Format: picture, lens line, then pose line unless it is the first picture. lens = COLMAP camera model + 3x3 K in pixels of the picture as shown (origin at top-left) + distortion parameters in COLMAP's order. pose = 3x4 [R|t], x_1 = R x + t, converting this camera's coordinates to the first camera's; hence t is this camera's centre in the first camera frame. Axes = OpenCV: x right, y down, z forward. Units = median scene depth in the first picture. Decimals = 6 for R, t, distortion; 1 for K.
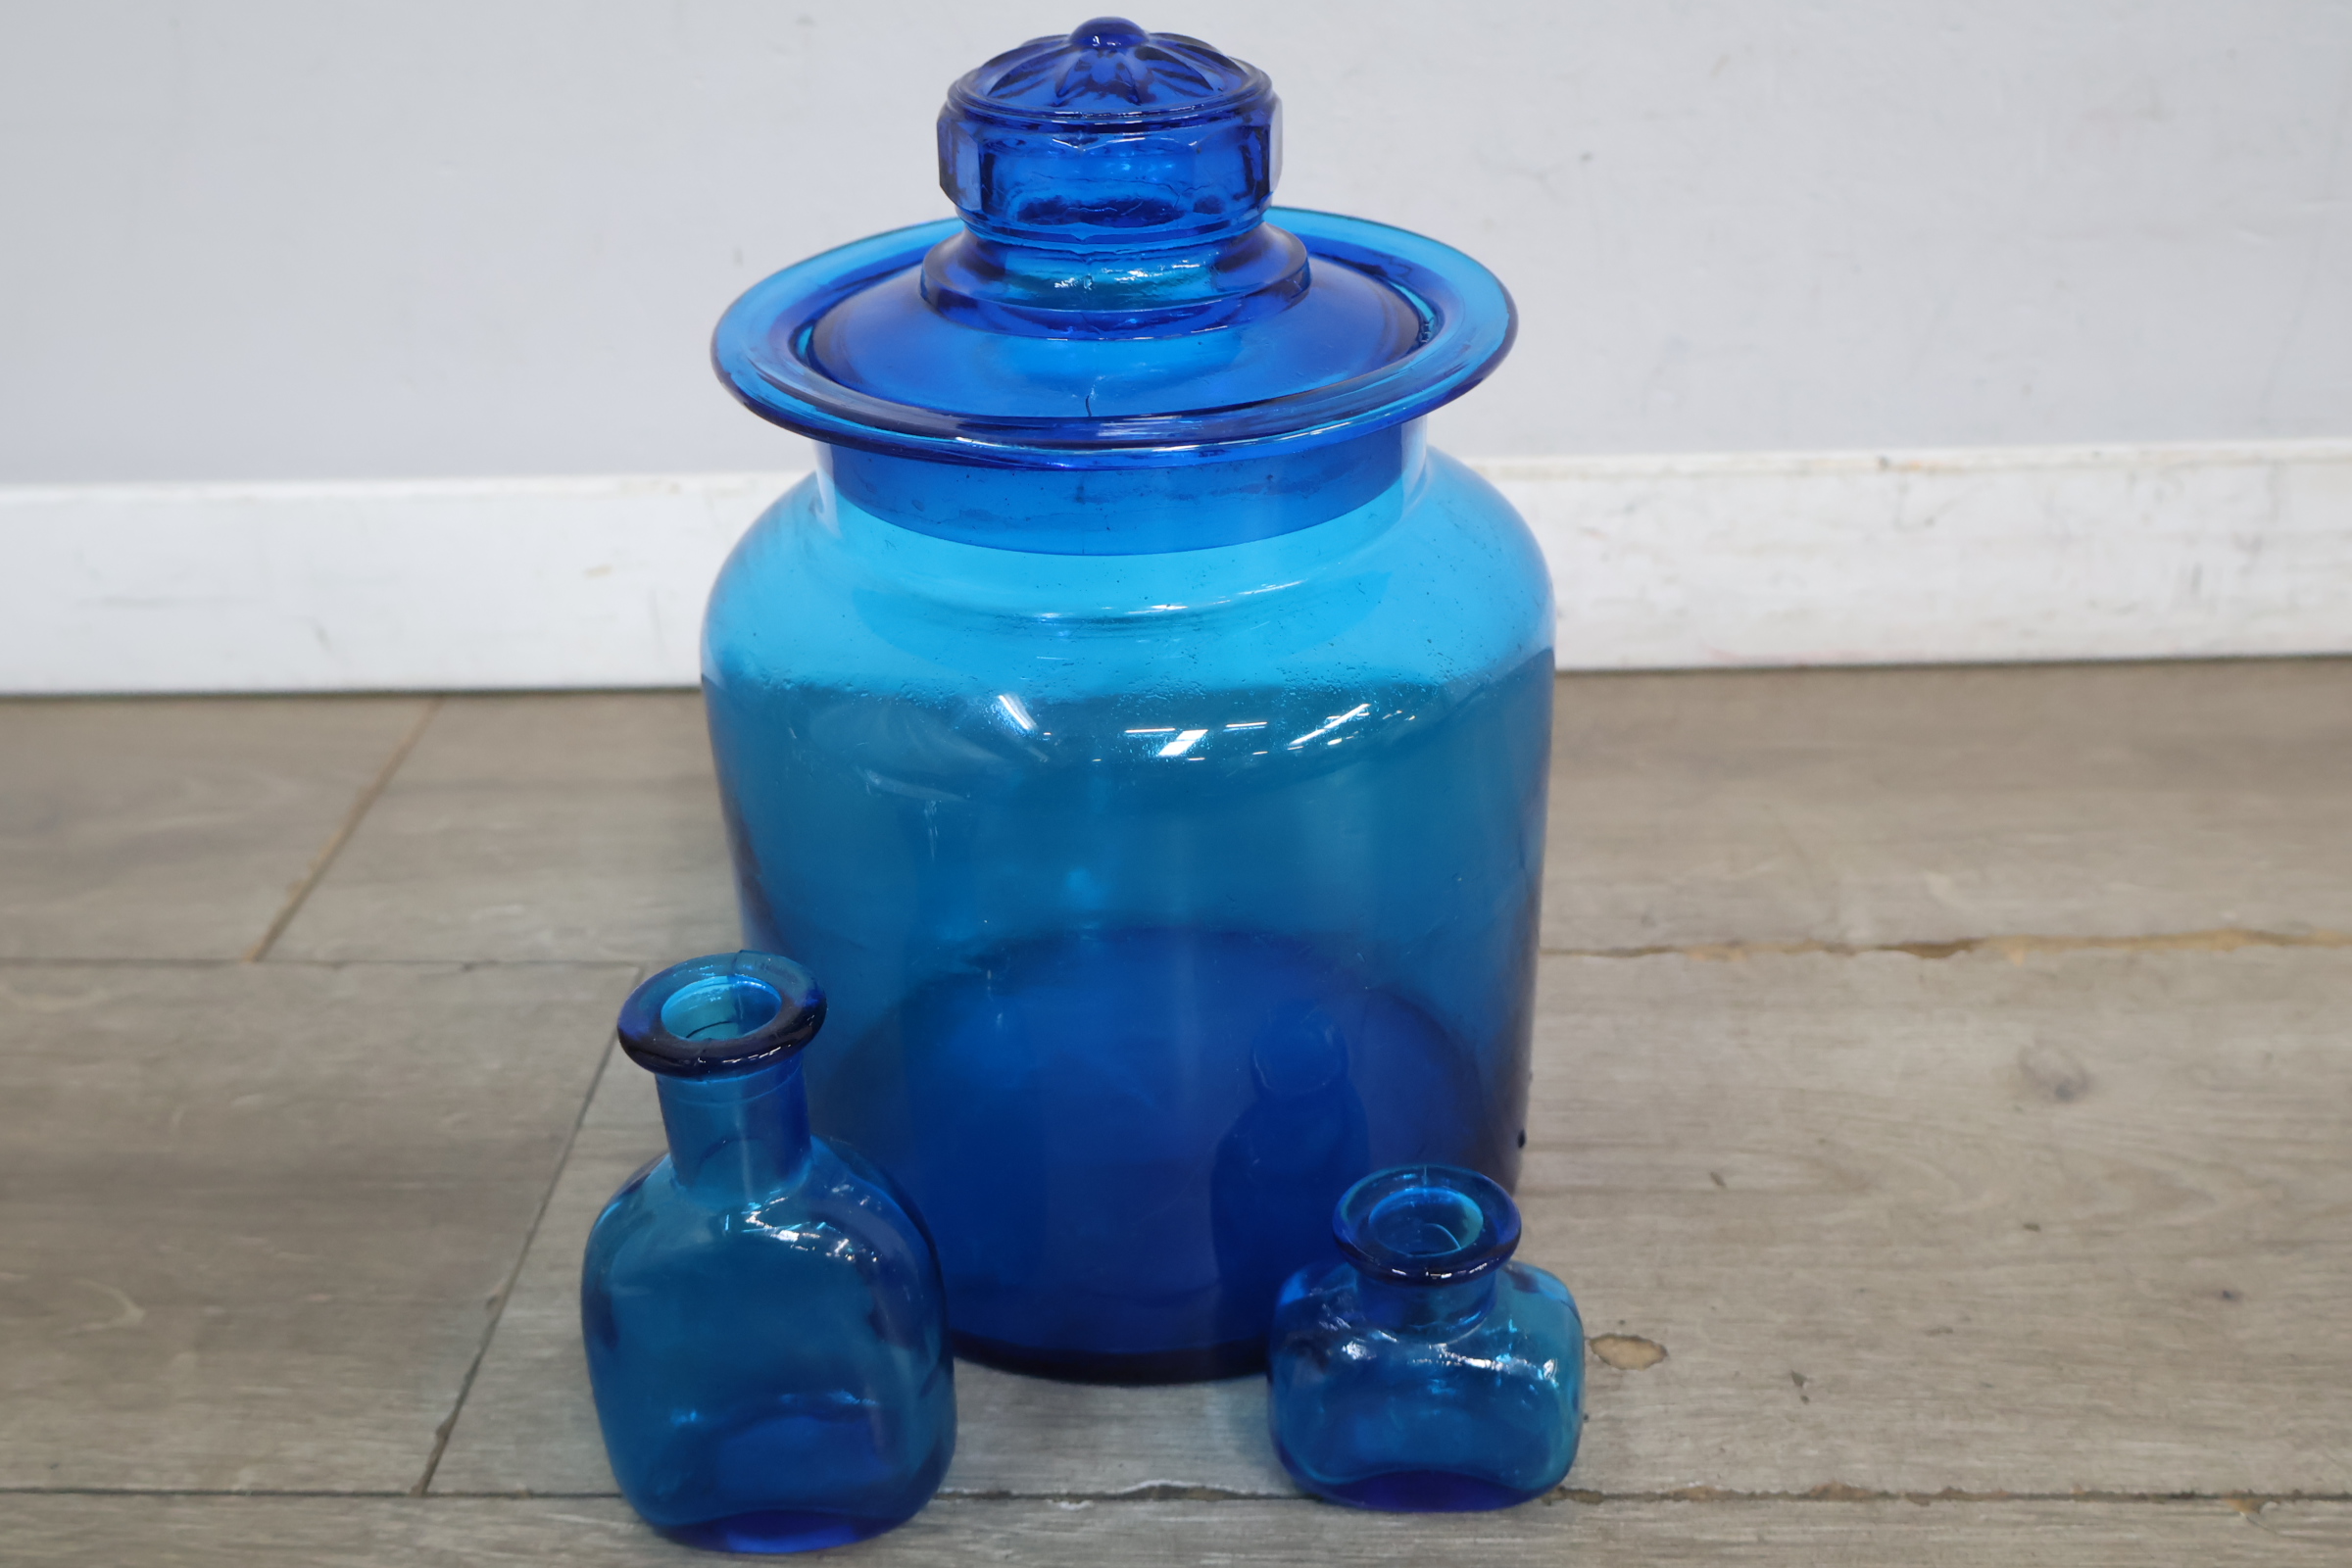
lens RADIAL K [[2464.9, 0, 1146.9], [0, 2464.9, 789.2], [0, 0, 1]] dist [0.000093, 0.025317]
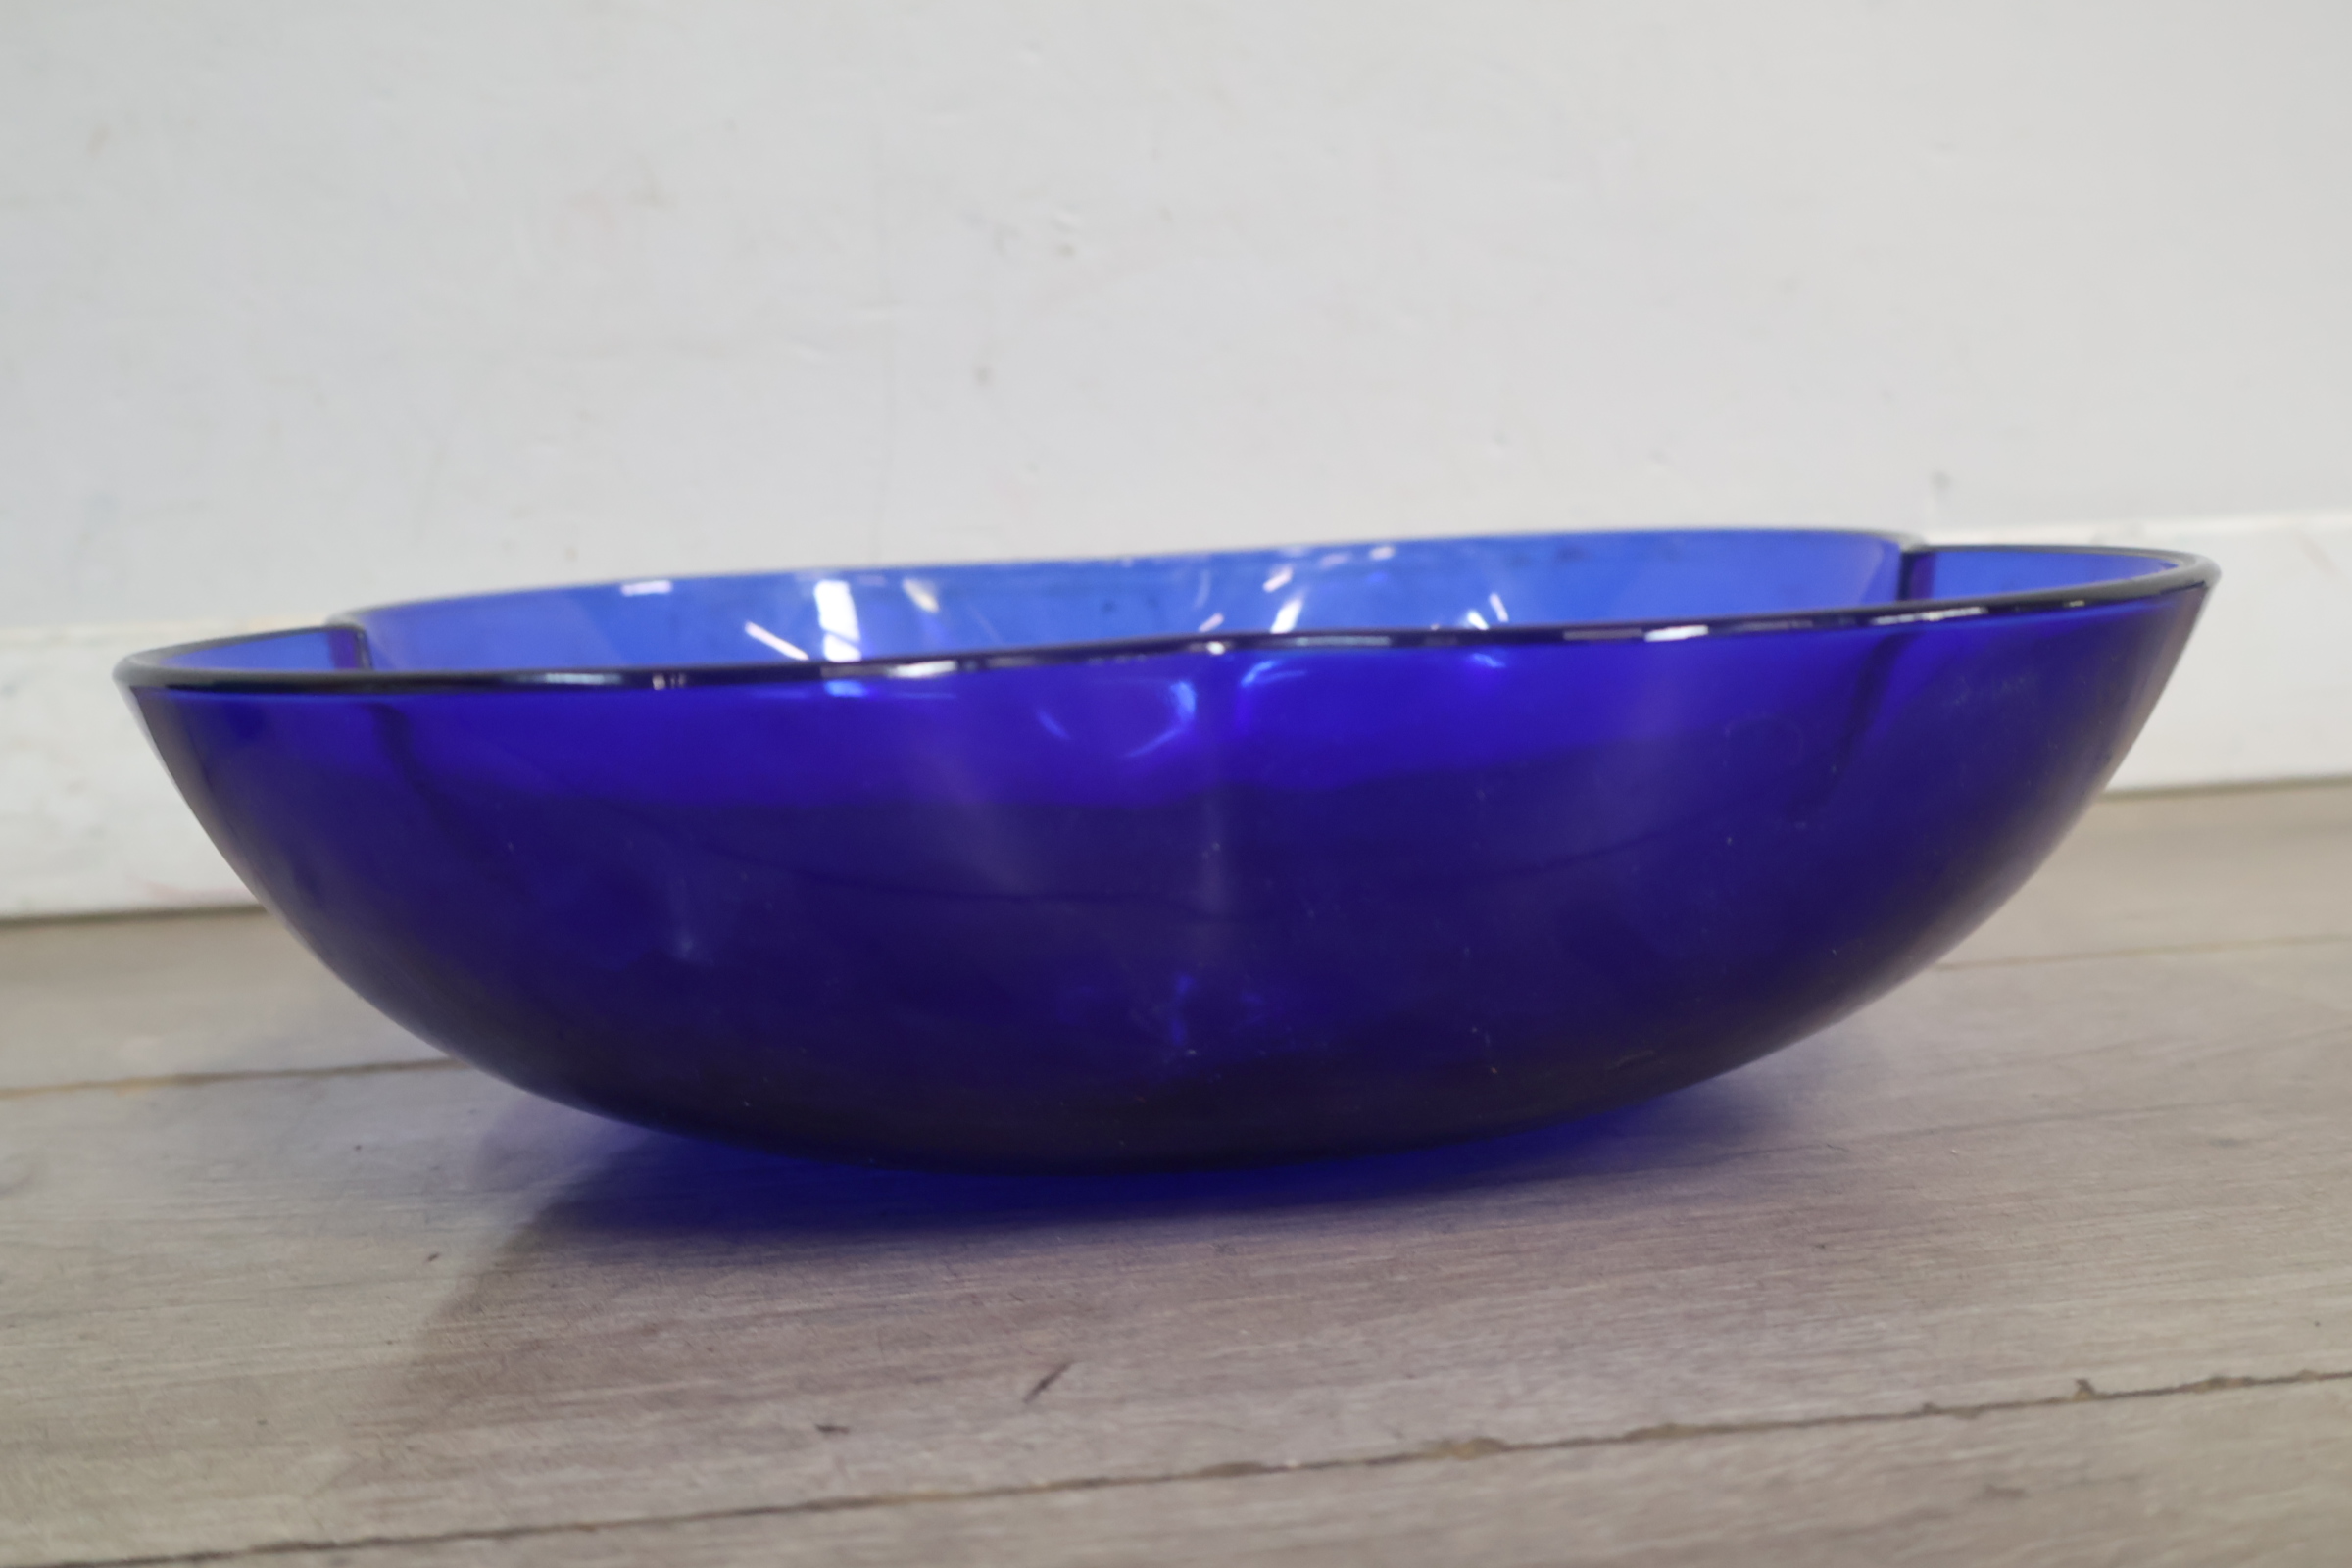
lens RADIAL K [[2464.9, 0, 1146.9], [0, 2464.9, 789.2], [0, 0, 1]] dist [0.000093, 0.025317]
pose [[0.992859, -0.021885, 0.117268, 0.701881], [0.062612, 0.932344, -0.356111, 0.311955], [-0.101540, 0.360911, 0.927056, 0.446075]]
